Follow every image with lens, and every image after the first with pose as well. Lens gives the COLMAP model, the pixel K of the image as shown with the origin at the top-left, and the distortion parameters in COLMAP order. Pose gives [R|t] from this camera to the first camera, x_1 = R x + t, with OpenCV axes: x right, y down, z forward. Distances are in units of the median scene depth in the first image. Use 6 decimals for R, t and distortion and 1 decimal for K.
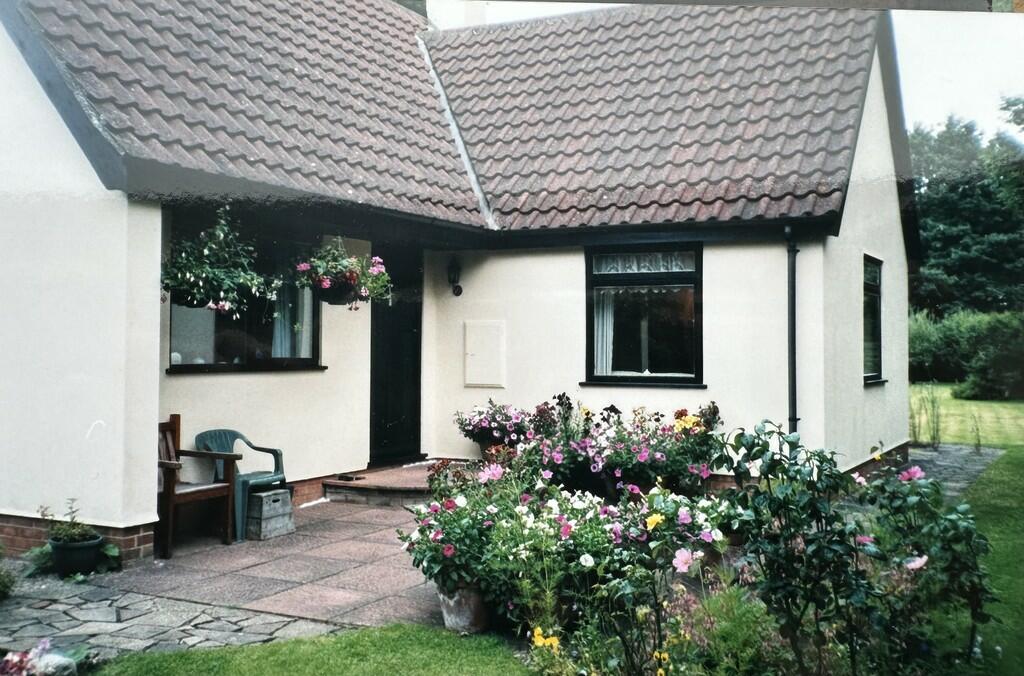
lens RADIAL K [[1094.7, 0, 512.0], [0, 1094.7, 338.0], [0, 0, 1]] dist [-0.007286, -0.012661]
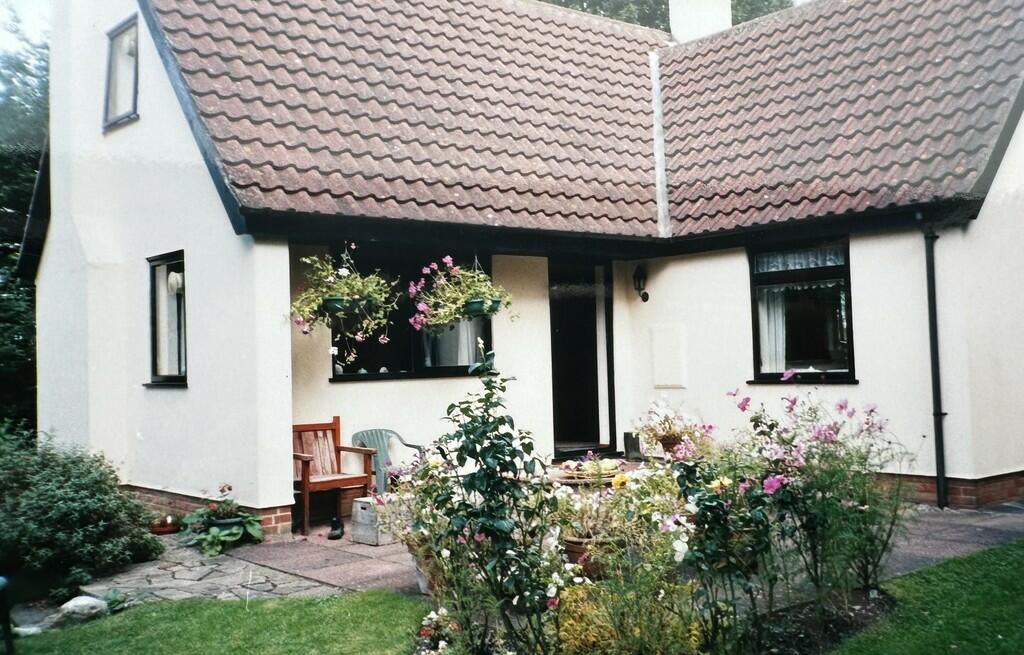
lens RADIAL K [[1083.3, 0, 512.0], [0, 1083.3, 327.5], [0, 0, 1]] dist [0.006683, 0.000406]
pose [[0.925872, -0.043497, -0.375326, 0.242785], [0.037490, 0.999025, -0.023296, 0.006598], [0.375974, 0.007498, 0.926600, -0.014231]]
